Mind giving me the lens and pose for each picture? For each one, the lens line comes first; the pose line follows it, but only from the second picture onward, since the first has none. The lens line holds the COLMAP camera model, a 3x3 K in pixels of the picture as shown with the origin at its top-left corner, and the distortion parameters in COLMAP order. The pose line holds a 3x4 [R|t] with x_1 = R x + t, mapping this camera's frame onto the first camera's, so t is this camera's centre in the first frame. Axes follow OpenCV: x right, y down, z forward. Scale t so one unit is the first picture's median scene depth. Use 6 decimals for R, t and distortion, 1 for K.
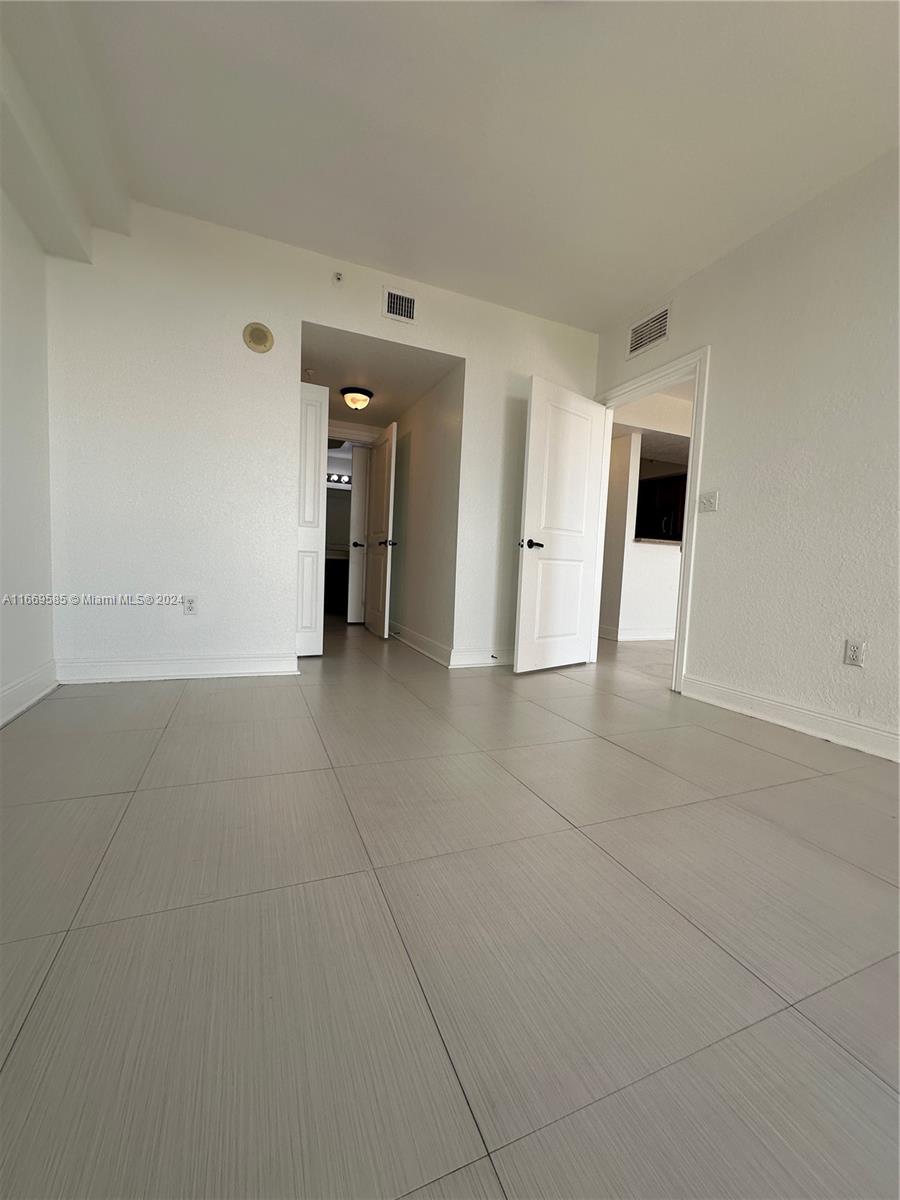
lens RADIAL K [[481.6, 0, 453.0], [0, 481.6, 596.9], [0, 0, 1]] dist [0.001720, 0.000264]
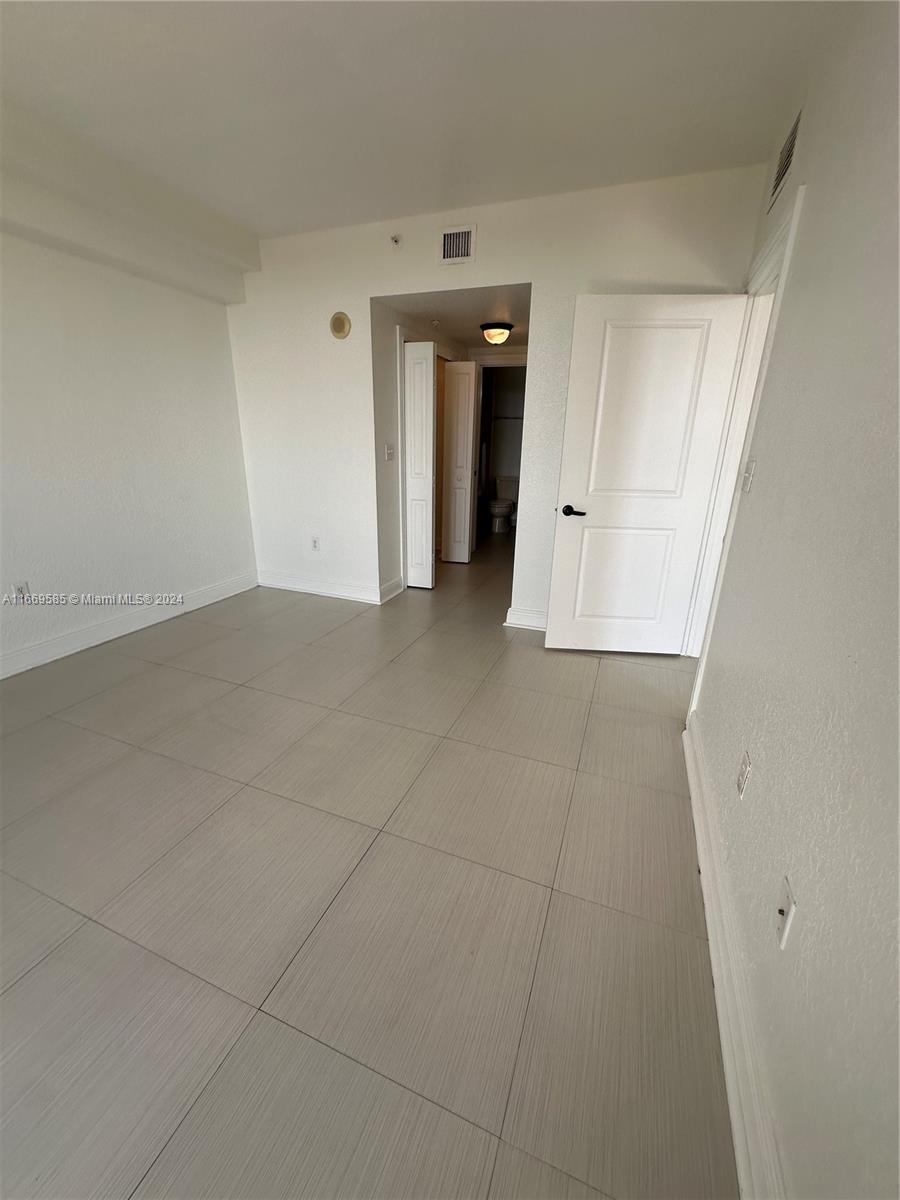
lens RADIAL K [[481.6, 0, 451.6], [0, 481.6, 599.6], [0, 0, 1]] dist [0.001720, 0.000264]
pose [[0.709958, 0.197962, -0.675849, 0.612685], [-0.036150, 0.968658, 0.245754, -0.156184], [0.703316, -0.150043, 0.694862, 0.224277]]
